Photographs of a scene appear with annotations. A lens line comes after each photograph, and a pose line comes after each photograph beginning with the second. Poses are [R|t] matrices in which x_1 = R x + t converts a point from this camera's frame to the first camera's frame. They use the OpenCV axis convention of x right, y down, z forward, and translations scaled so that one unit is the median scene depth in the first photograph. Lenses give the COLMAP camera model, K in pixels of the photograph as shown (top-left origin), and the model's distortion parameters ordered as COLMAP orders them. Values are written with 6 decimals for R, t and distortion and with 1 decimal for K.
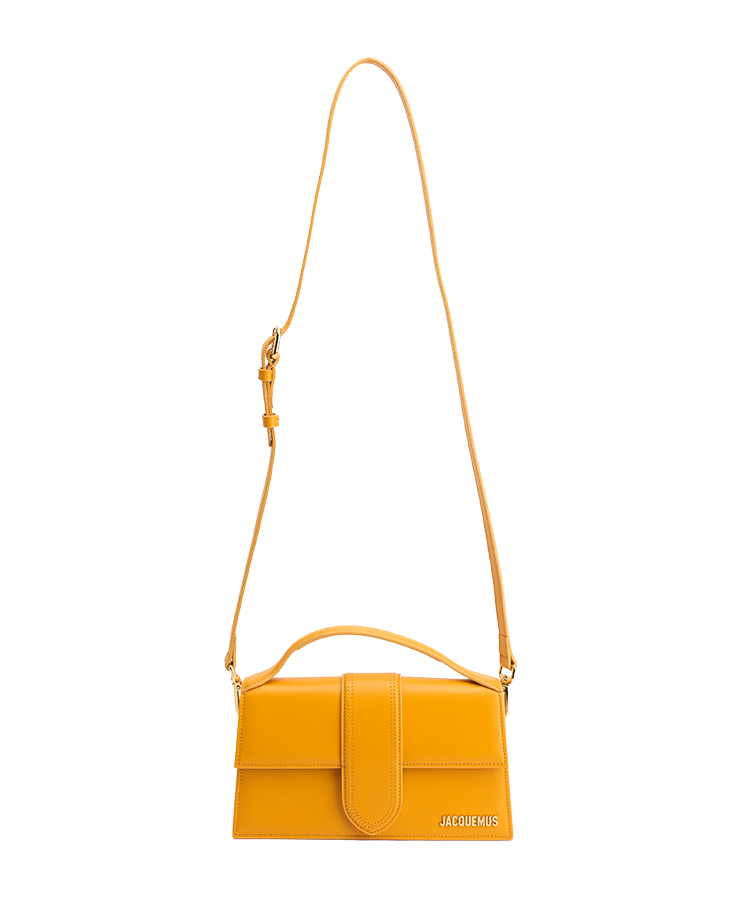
lens RADIAL K [[1426.2, 0, 366.6], [0, 1426.2, 446.9], [0, 0, 1]] dist [-0.062456, 0.000000]
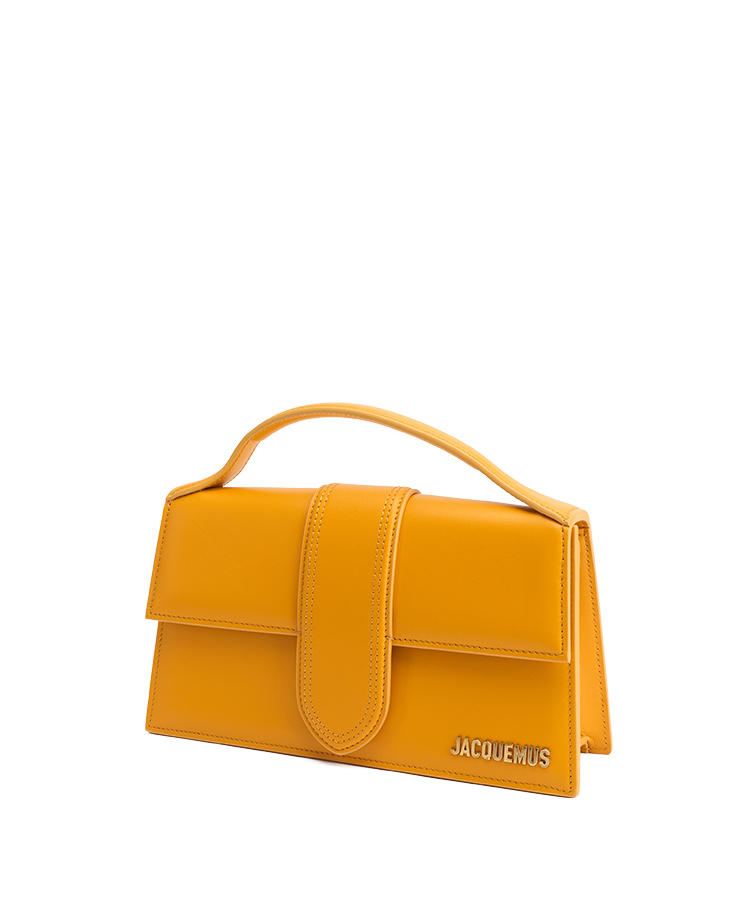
lens RADIAL K [[1426.2, 0, 369.6], [0, 1426.2, 460.5], [0, 0, 1]] dist [-0.062456, 0.000000]
pose [[0.912385, 0.044953, -0.406857, 0.248161], [-0.043011, 0.998978, 0.013924, 0.143176], [0.407067, 0.004795, 0.913386, 0.467342]]
